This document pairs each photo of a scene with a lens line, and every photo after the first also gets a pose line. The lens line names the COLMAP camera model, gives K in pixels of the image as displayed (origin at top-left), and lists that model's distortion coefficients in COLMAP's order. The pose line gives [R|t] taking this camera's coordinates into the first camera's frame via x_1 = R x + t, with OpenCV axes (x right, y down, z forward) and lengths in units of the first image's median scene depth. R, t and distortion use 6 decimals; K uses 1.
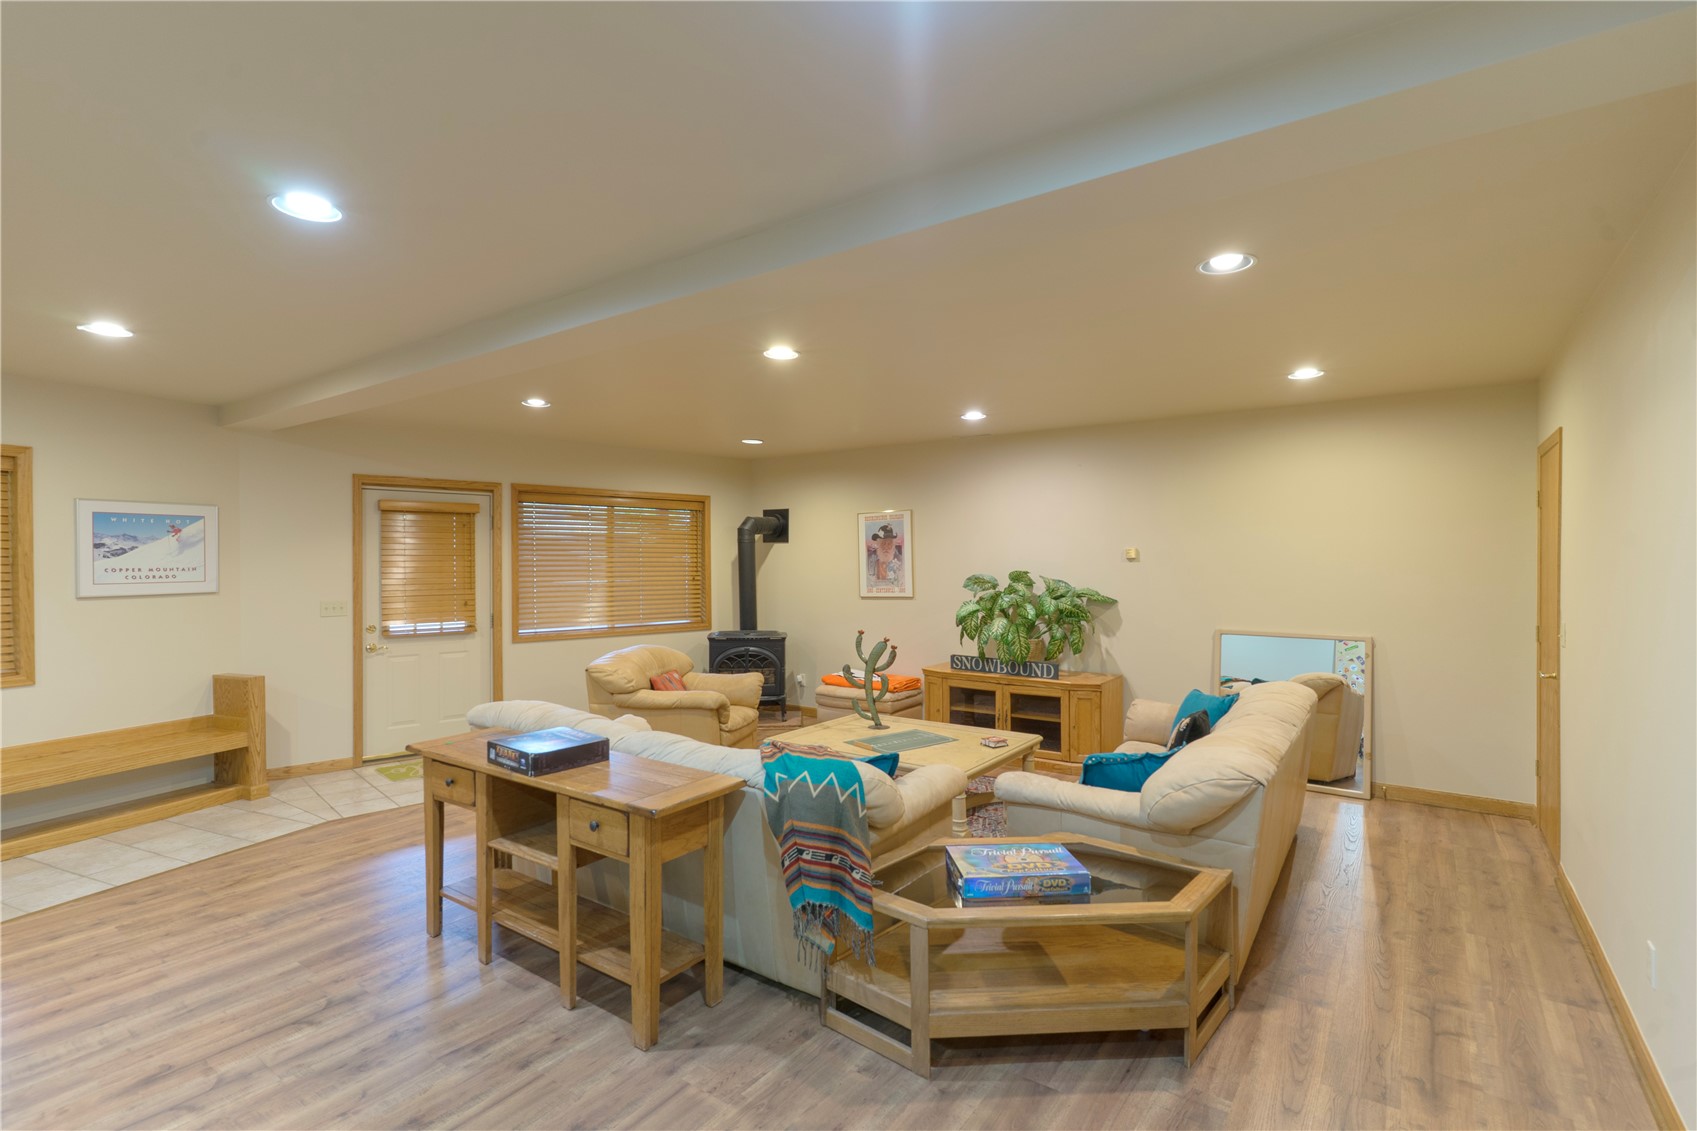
lens RADIAL K [[803.0, 0, 841.9], [0, 803.0, 564.7], [0, 0, 1]] dist [0.000802, 0.001045]
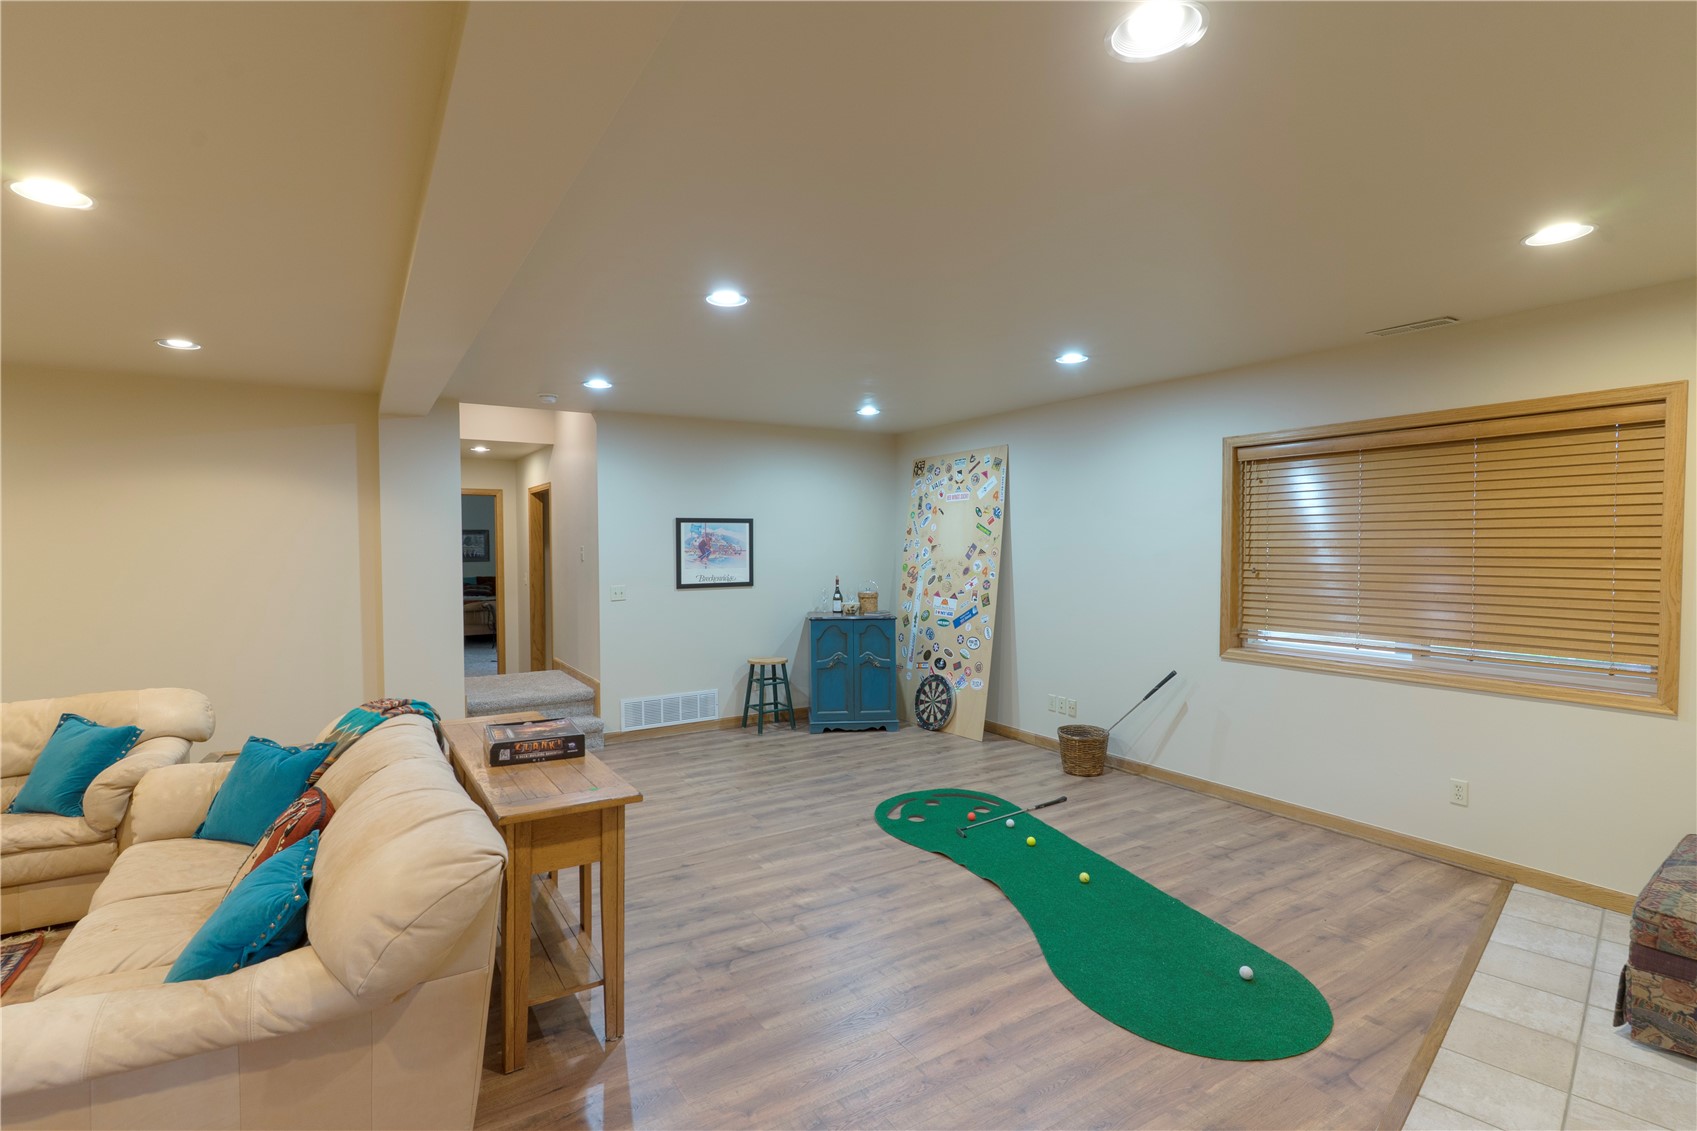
lens RADIAL K [[803.0, 0, 840.9], [0, 803.0, 564.0], [0, 0, 1]] dist [0.000802, 0.001045]
pose [[-0.924803, -0.004301, 0.380421, -0.643693], [0.008717, 0.999434, 0.032490, -0.008364], [-0.380345, 0.033363, -0.924243, 1.041640]]
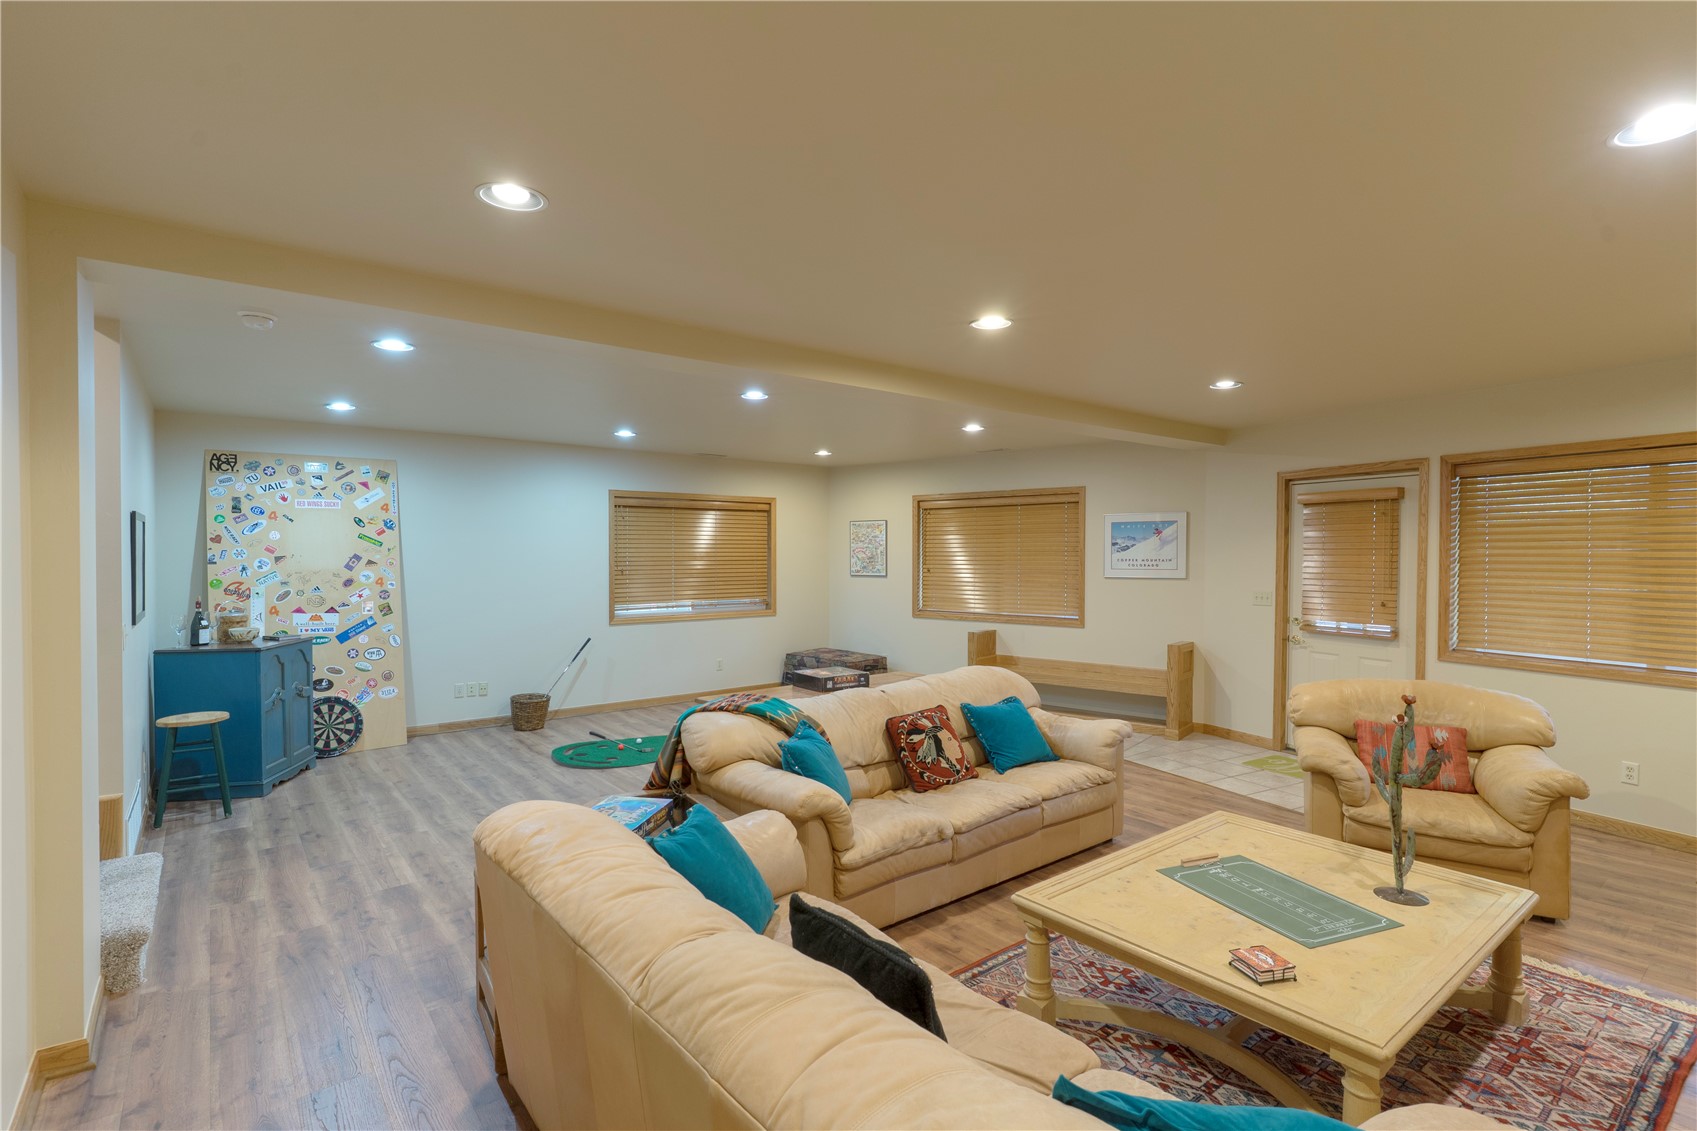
lens RADIAL K [[803.0, 0, 847.1], [0, 803.0, 567.0], [0, 0, 1]] dist [0.000802, 0.001045]
pose [[-0.279068, 0.019650, -0.960070, 0.648196], [-0.005957, 0.999736, 0.022194, -0.009862], [0.960253, 0.011913, -0.278877, 0.861193]]
